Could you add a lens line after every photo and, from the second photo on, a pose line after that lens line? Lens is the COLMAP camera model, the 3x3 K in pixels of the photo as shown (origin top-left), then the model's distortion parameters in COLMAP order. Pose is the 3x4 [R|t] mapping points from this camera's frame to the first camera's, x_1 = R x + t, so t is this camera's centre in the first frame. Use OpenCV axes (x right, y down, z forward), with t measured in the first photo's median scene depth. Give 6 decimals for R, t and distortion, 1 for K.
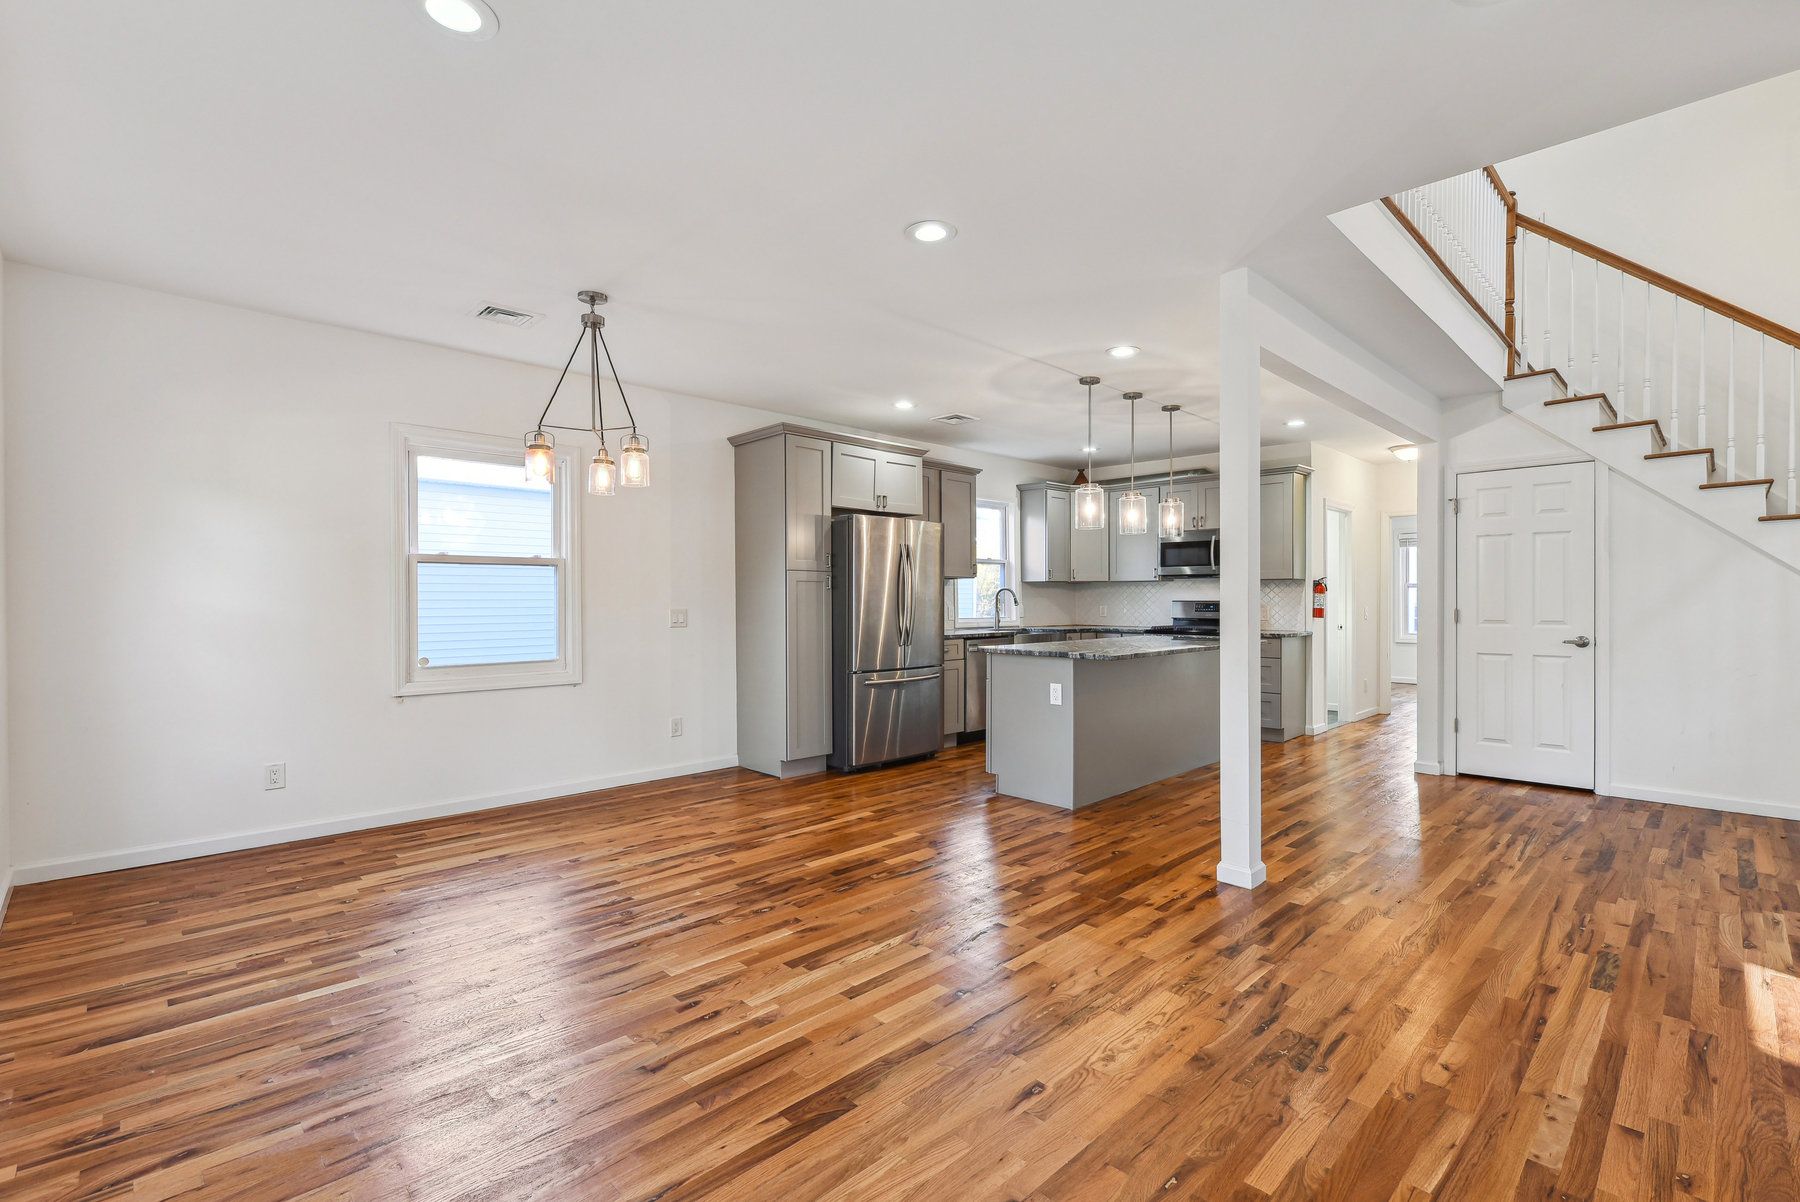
lens RADIAL K [[805.8, 0, 896.8], [0, 805.8, 598.7], [0, 0, 1]] dist [0.000503, -0.000684]
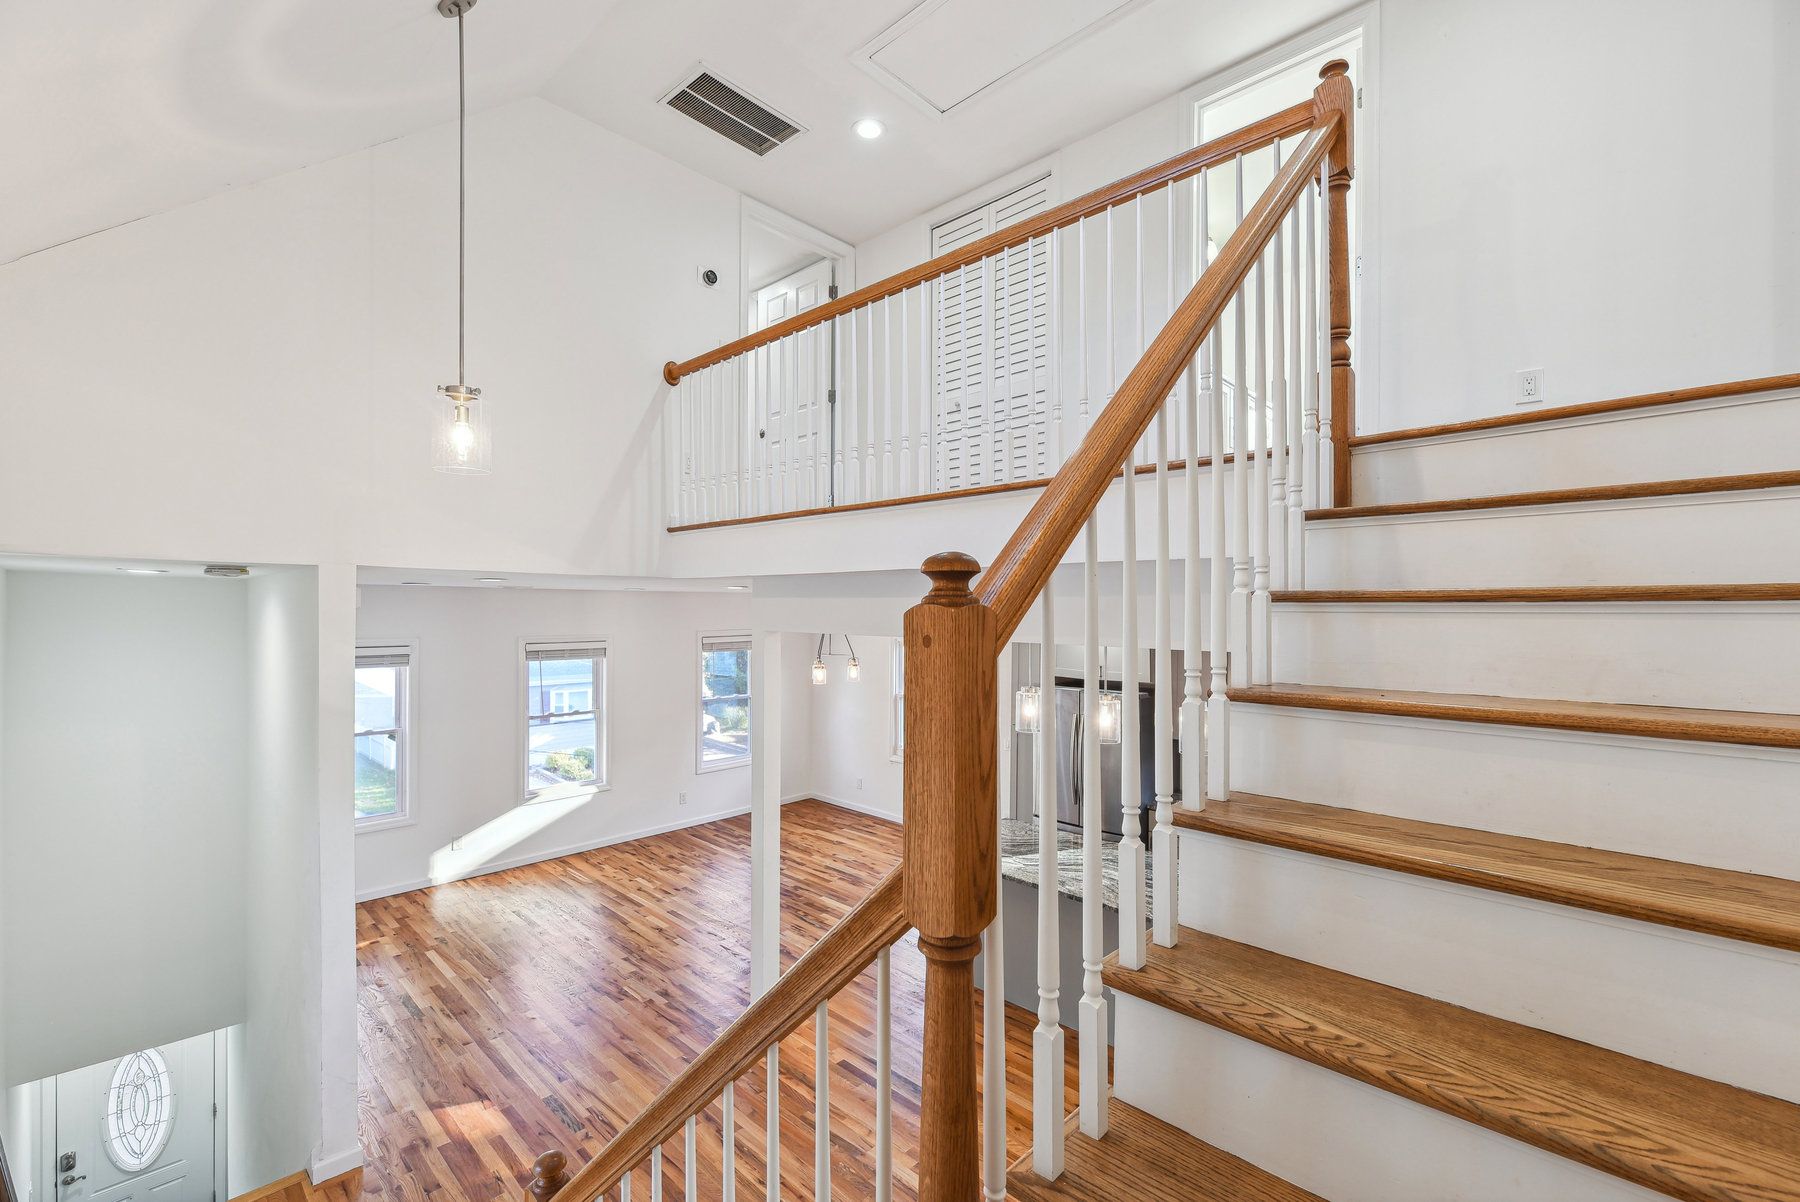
lens RADIAL K [[752.1, 0, 898.7], [0, 752.1, 610.6], [0, 0, 1]] dist [-0.001436, -0.000022]
pose [[0.037559, 0.000522, -0.999294, 1.268799], [-0.003091, 0.999995, 0.000407, -0.256676], [0.999290, 0.003074, 0.037561, 0.869987]]
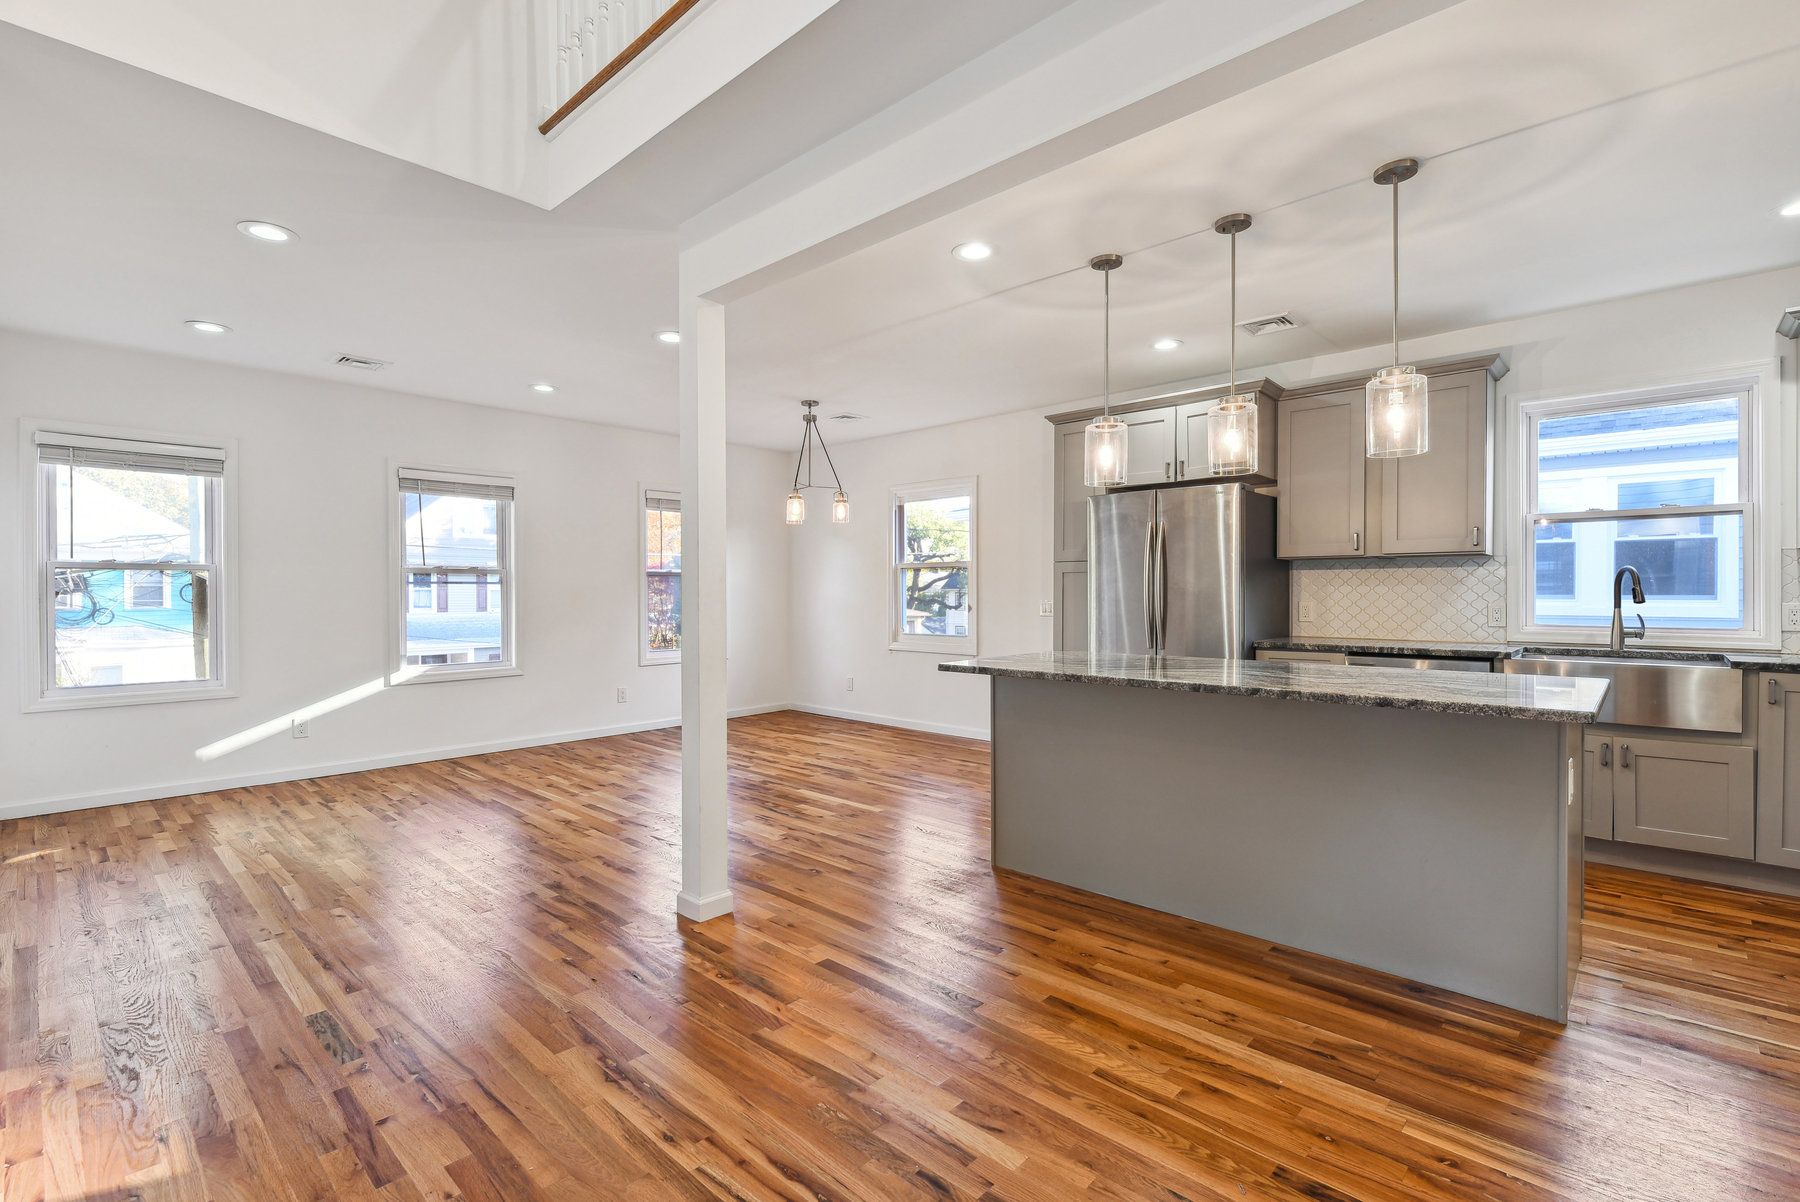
lens RADIAL K [[808.8, 0, 902.2], [0, 808.8, 597.4], [0, 0, 1]] dist [-0.000250, -0.000046]
pose [[0.051217, 0.008062, -0.998655, 0.974939], [0.003789, 0.999959, 0.008267, -0.000754], [0.998680, -0.004207, 0.051184, 0.865380]]
